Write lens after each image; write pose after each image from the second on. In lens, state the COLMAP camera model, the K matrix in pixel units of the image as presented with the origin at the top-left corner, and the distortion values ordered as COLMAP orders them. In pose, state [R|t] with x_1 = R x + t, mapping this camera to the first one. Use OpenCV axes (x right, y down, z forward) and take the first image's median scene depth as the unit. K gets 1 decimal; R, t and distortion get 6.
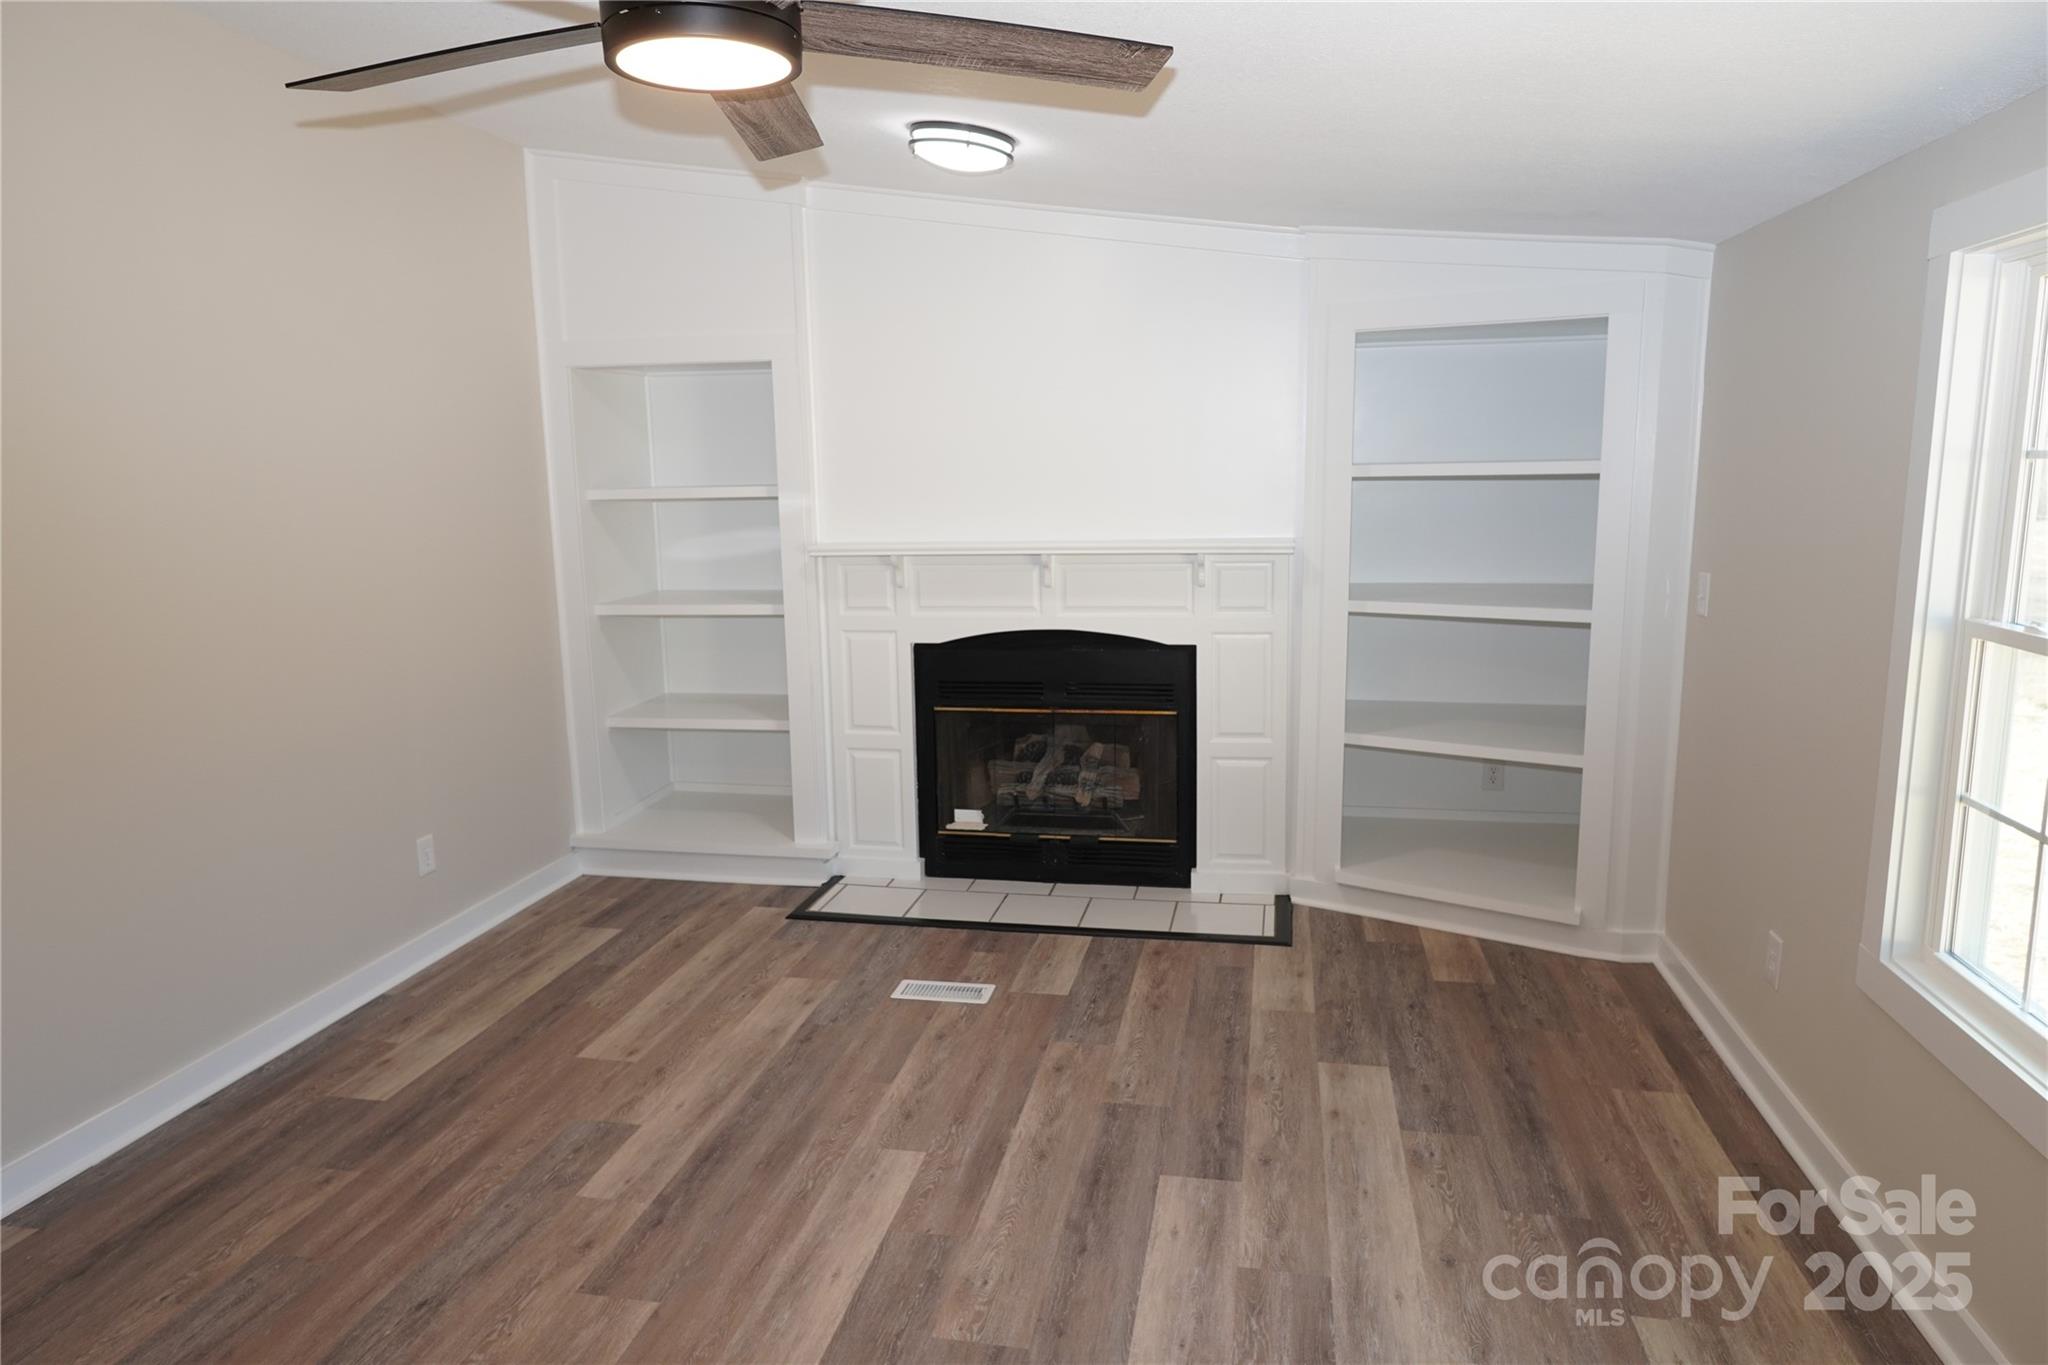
lens RADIAL K [[1295.3, 0, 1026.4], [0, 1295.3, 680.2], [0, 0, 1]] dist [0.018637, -0.005204]
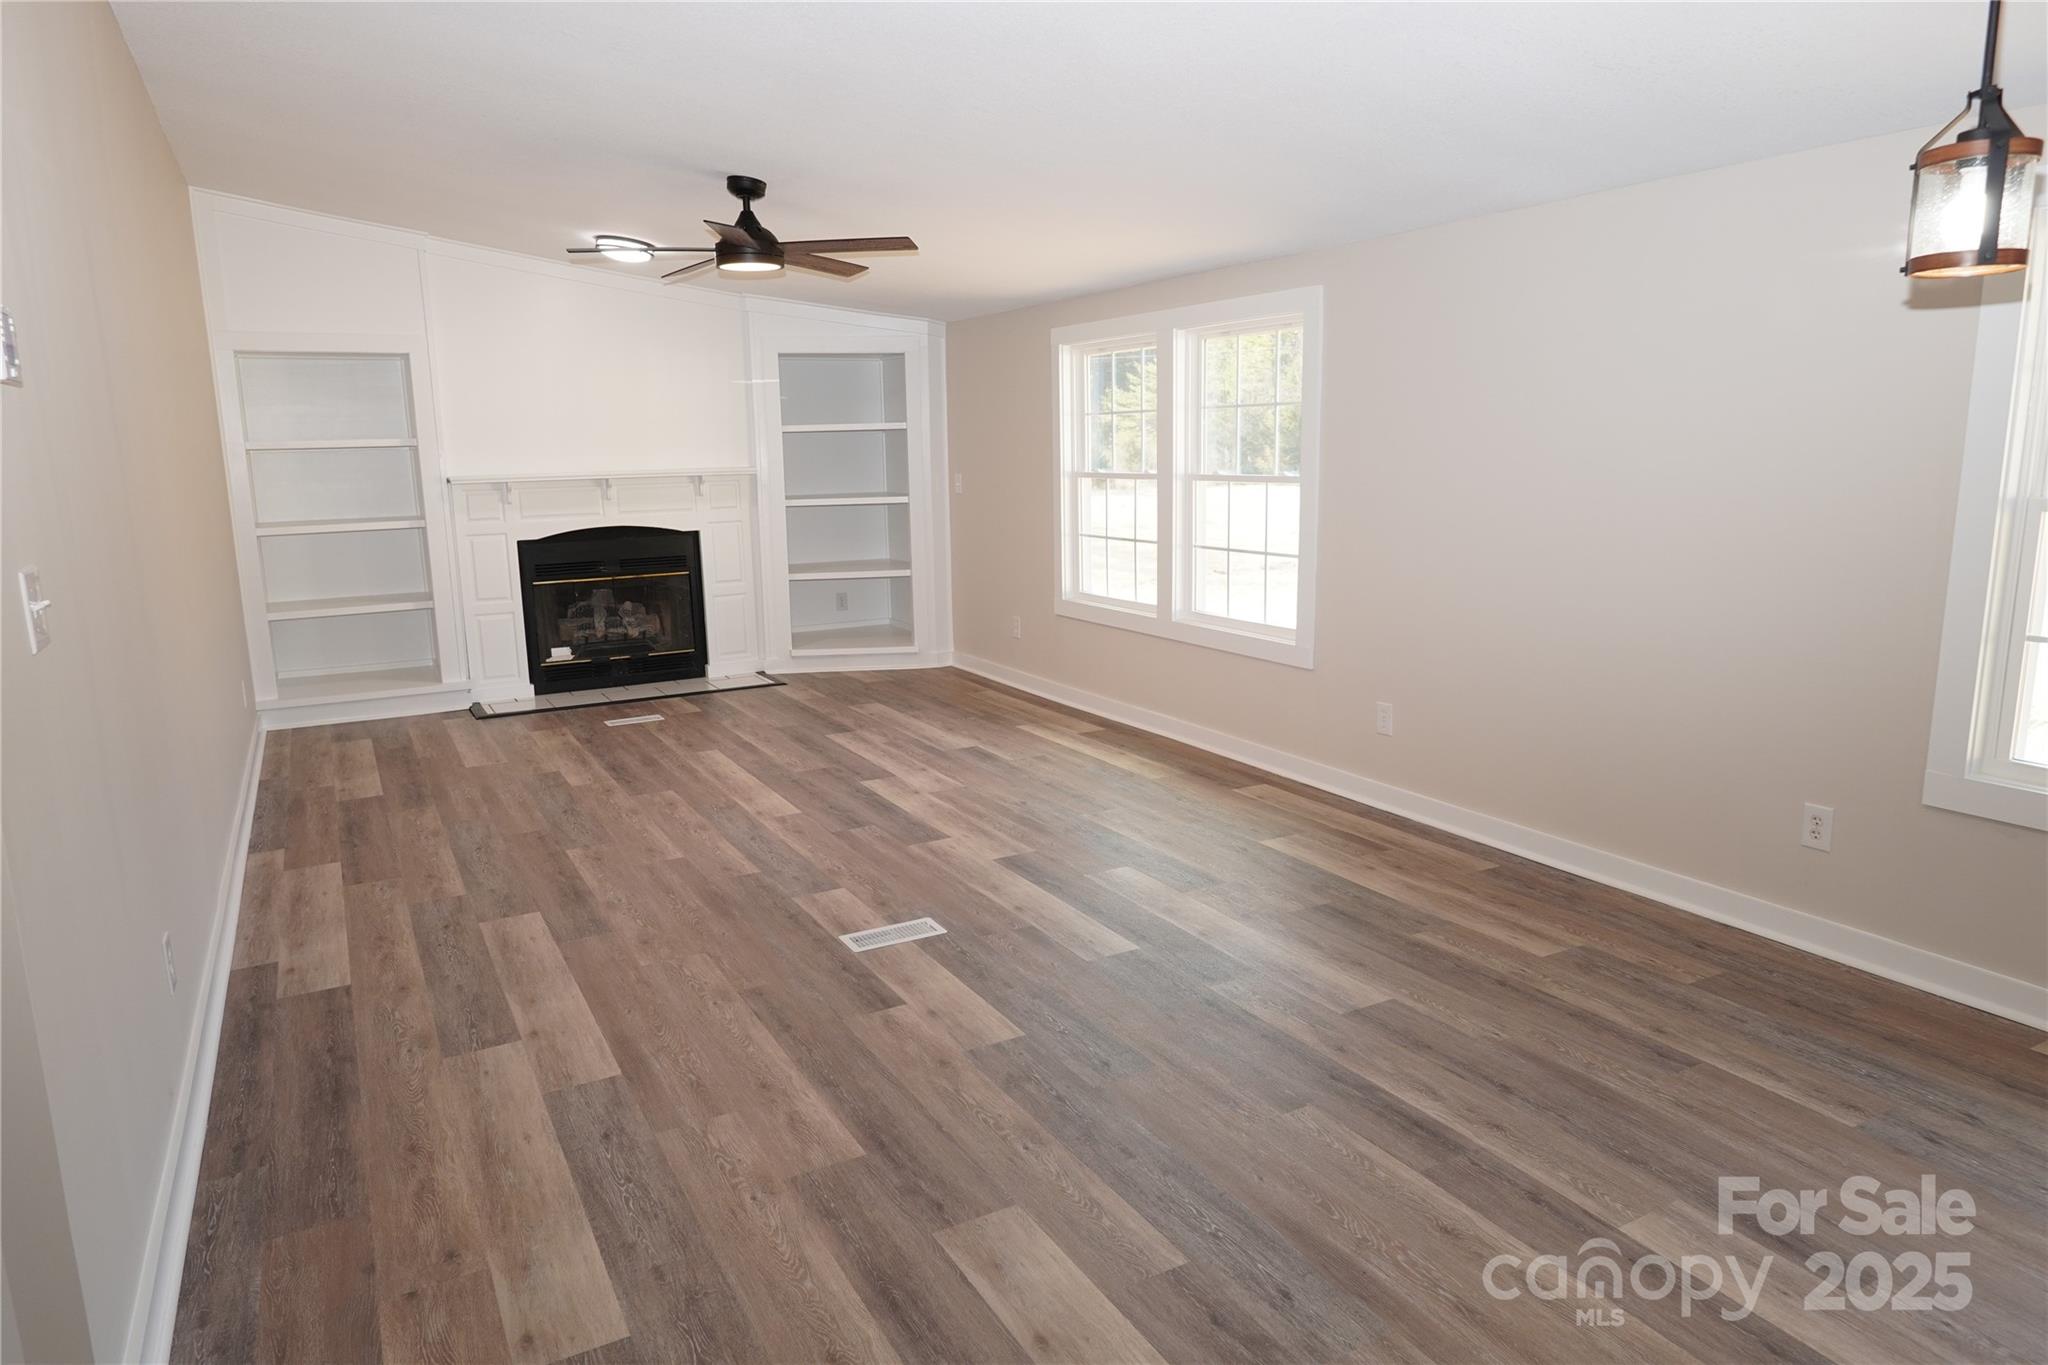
lens RADIAL K [[1295.3, 0, 1022.6], [0, 1295.3, 683.4], [0, 0, 1]] dist [0.018637, -0.005204]
pose [[0.774211, -0.122869, 0.620887, -0.625123], [0.114504, 0.991980, 0.053526, 0.130033], [-0.622484, 0.029654, 0.782070, -0.598961]]
